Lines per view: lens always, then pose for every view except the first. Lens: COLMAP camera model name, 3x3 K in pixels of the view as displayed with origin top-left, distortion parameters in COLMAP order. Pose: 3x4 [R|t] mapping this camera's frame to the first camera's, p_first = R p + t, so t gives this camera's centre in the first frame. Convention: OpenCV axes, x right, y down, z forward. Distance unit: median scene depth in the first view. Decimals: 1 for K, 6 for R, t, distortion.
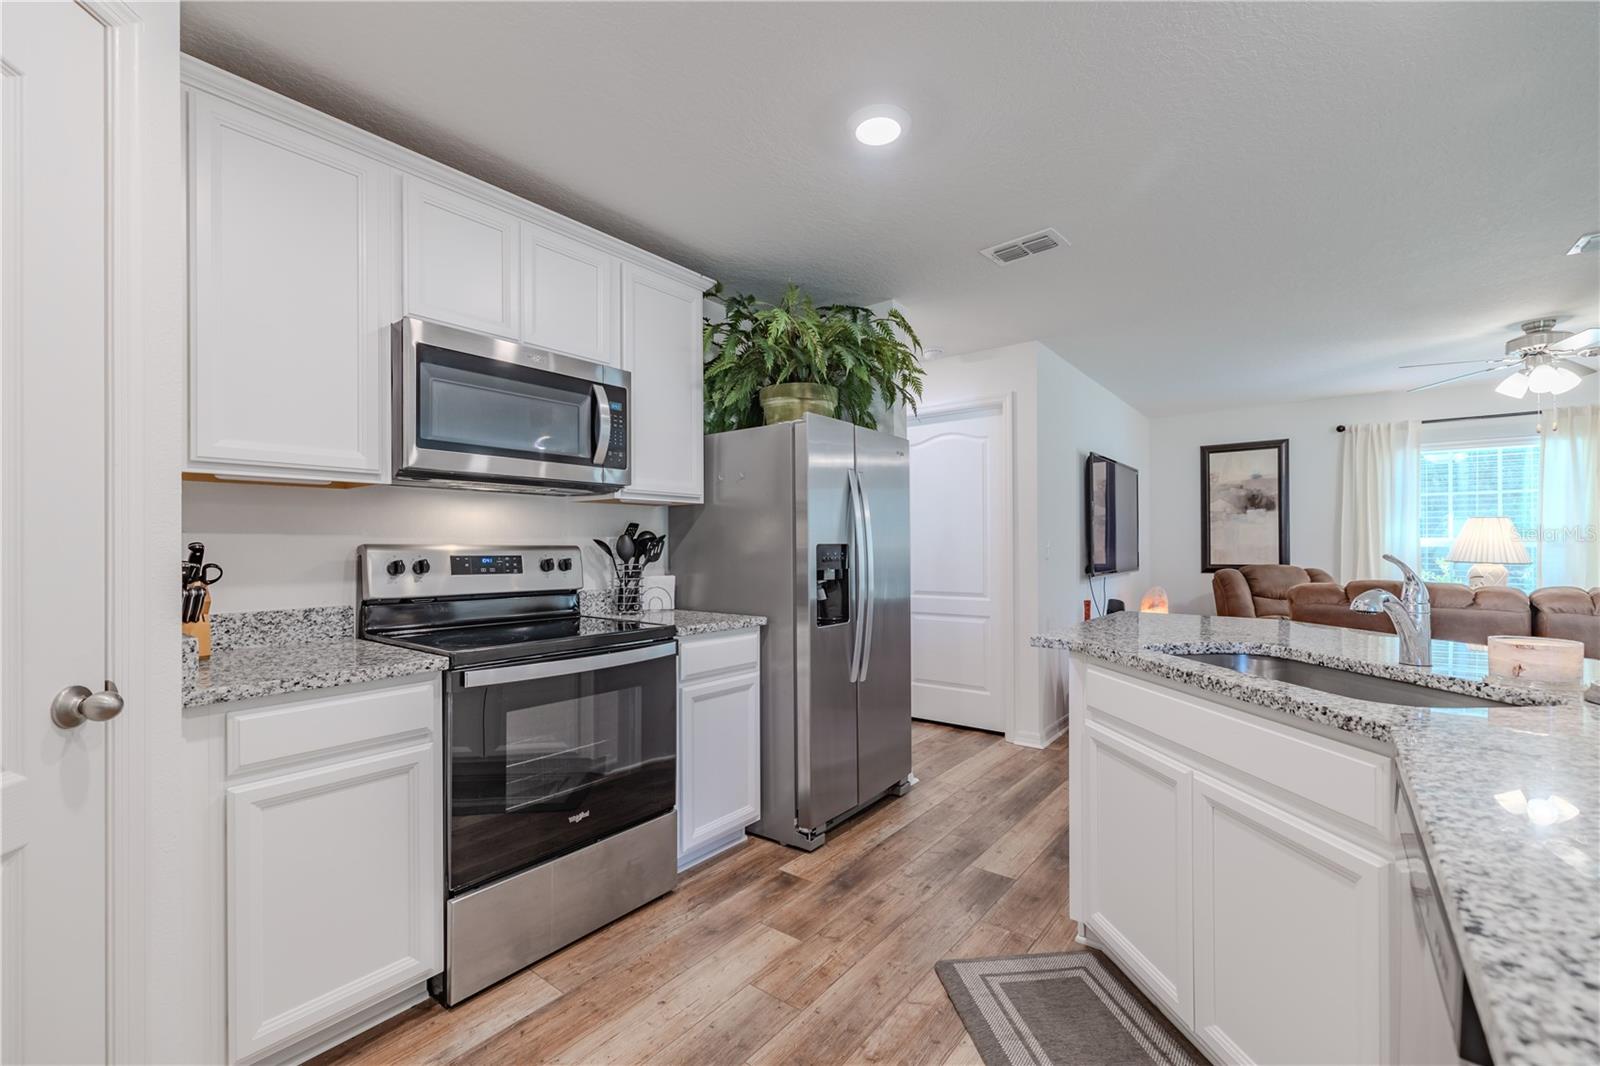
lens RADIAL K [[688.8, 0, 797.5], [0, 688.8, 551.2], [0, 0, 1]] dist [0.012394, 0.000399]
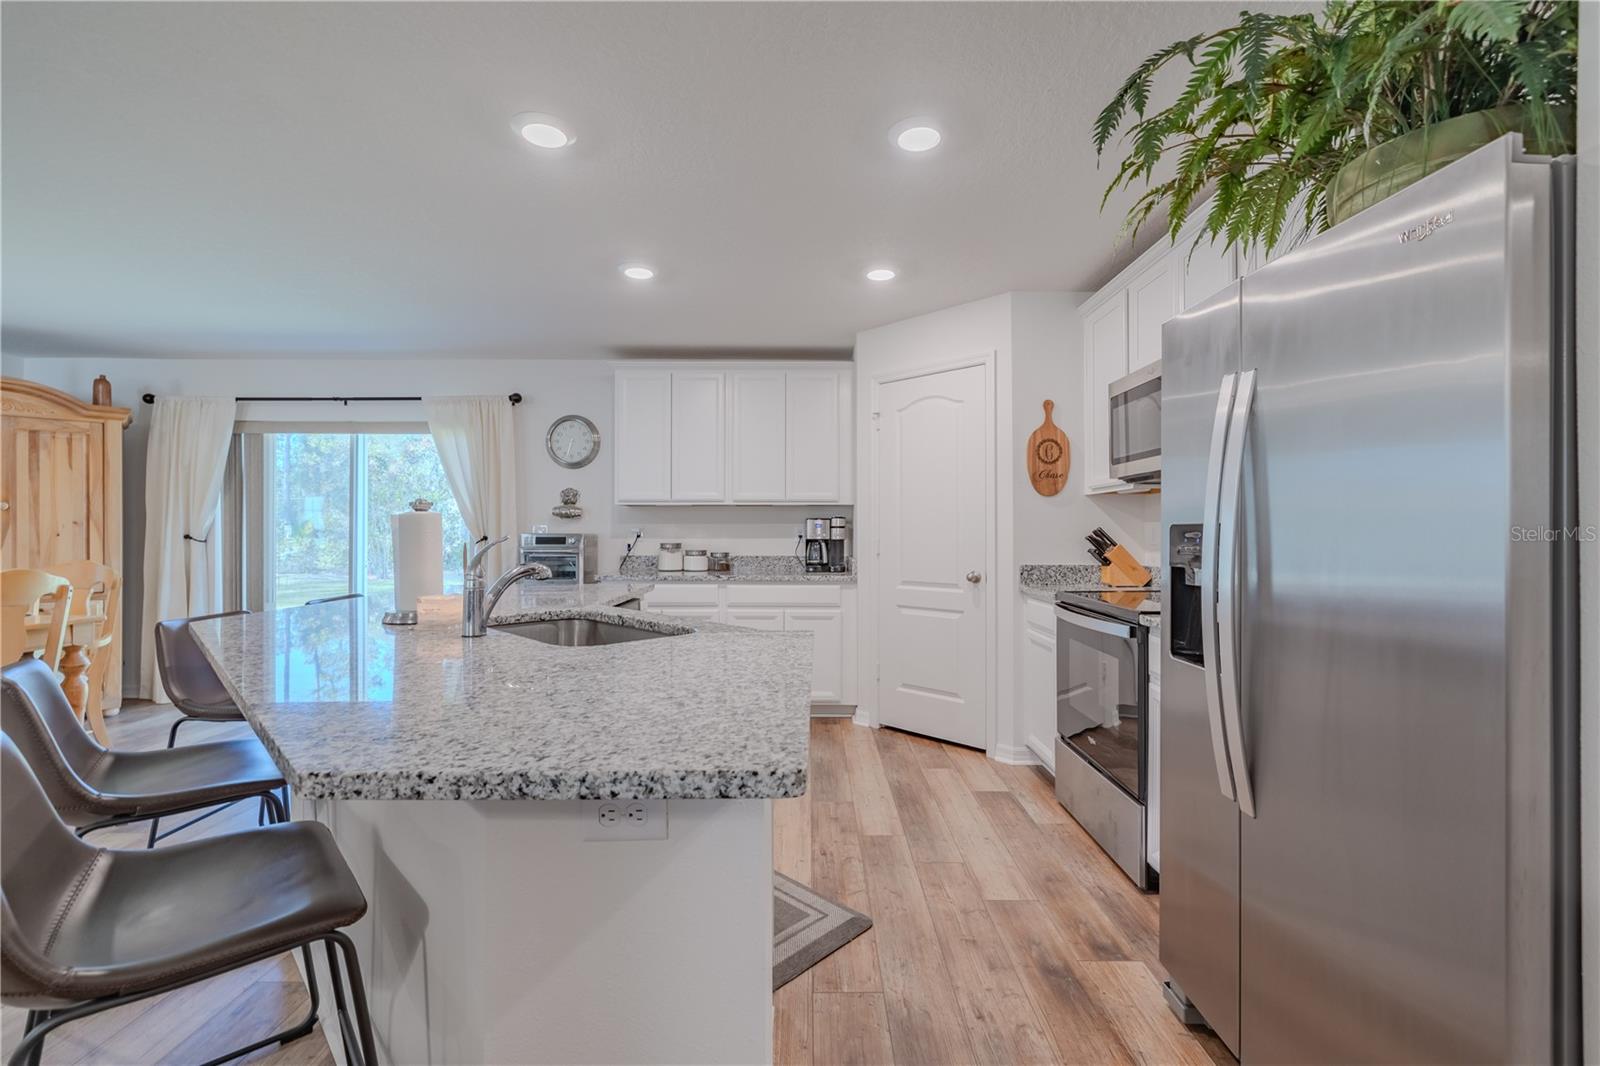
lens RADIAL K [[683.2, 0, 800.0], [0, 683.2, 533.0], [0, 0, 1]] dist [0.000895, -0.000088]
pose [[-0.797545, 0.001756, -0.603257, 0.648716], [-0.004045, 0.999958, 0.008259, -0.005239], [0.603246, 0.009027, -0.797504, 1.245221]]
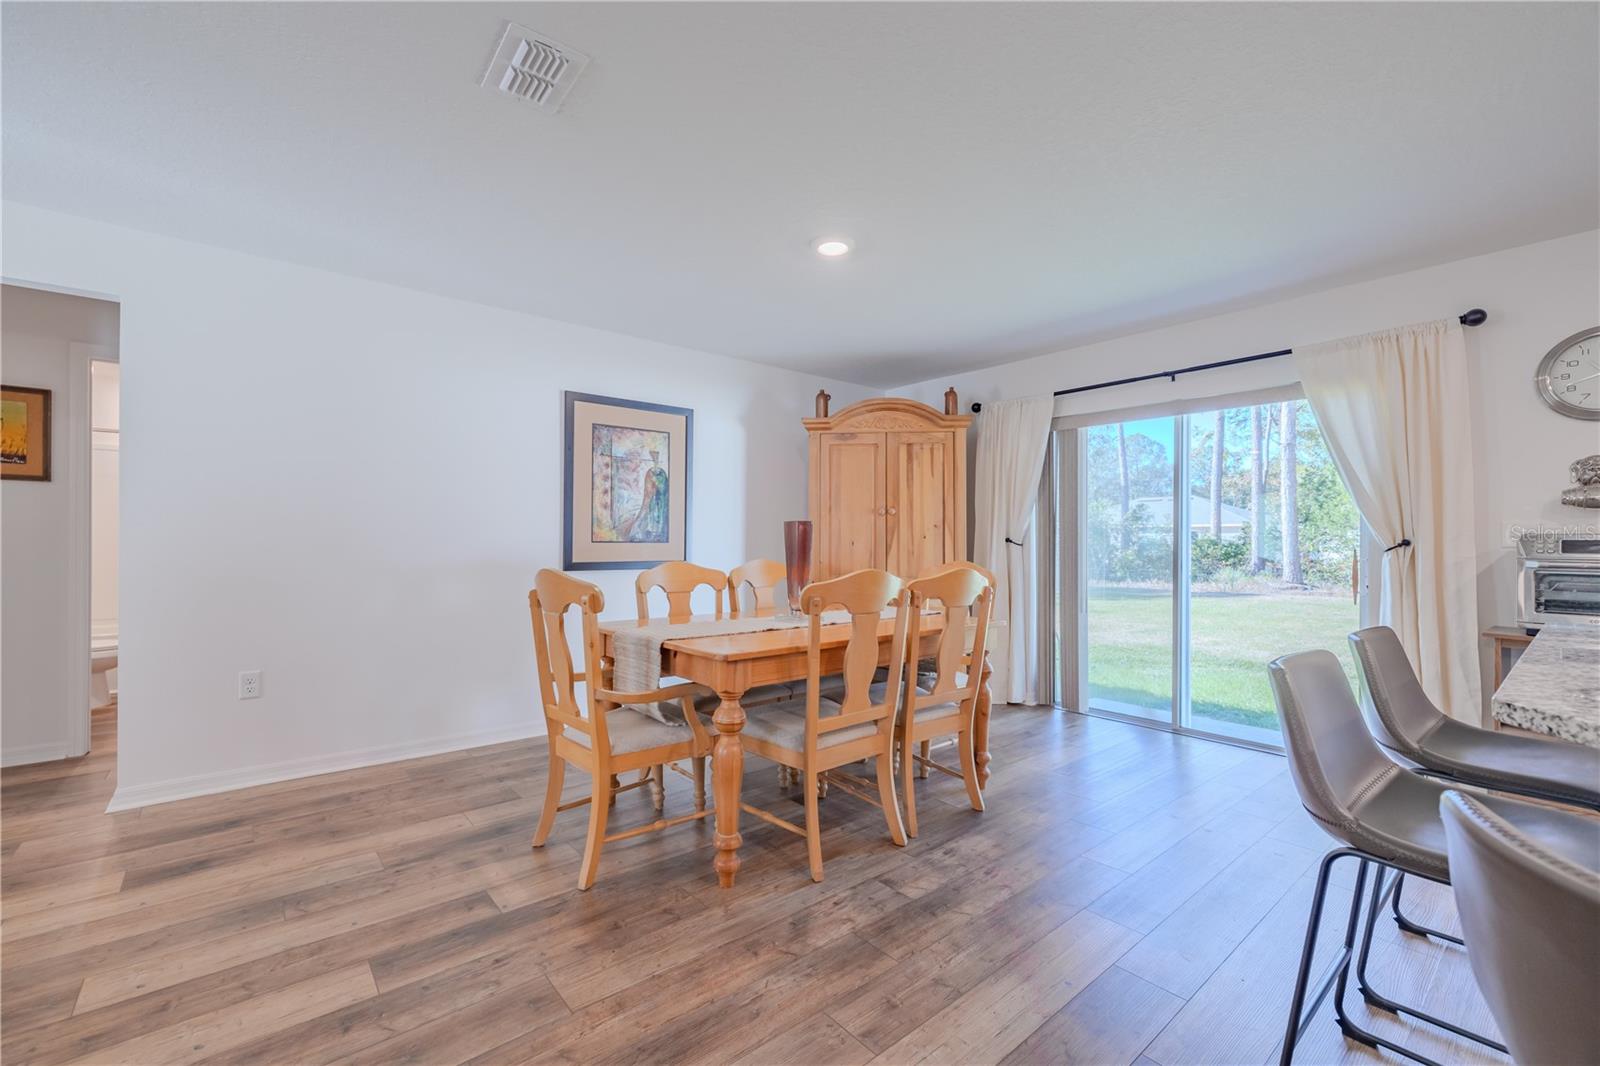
lens RADIAL K [[670.3, 0, 802.7], [0, 670.3, 531.4], [0, 0, 1]] dist [0.000733, 0.000260]
pose [[-0.975166, -0.001244, 0.221473, 0.976975], [-0.003087, 0.999963, -0.007976, 0.018855], [-0.221455, -0.008462, -0.975134, 0.689771]]
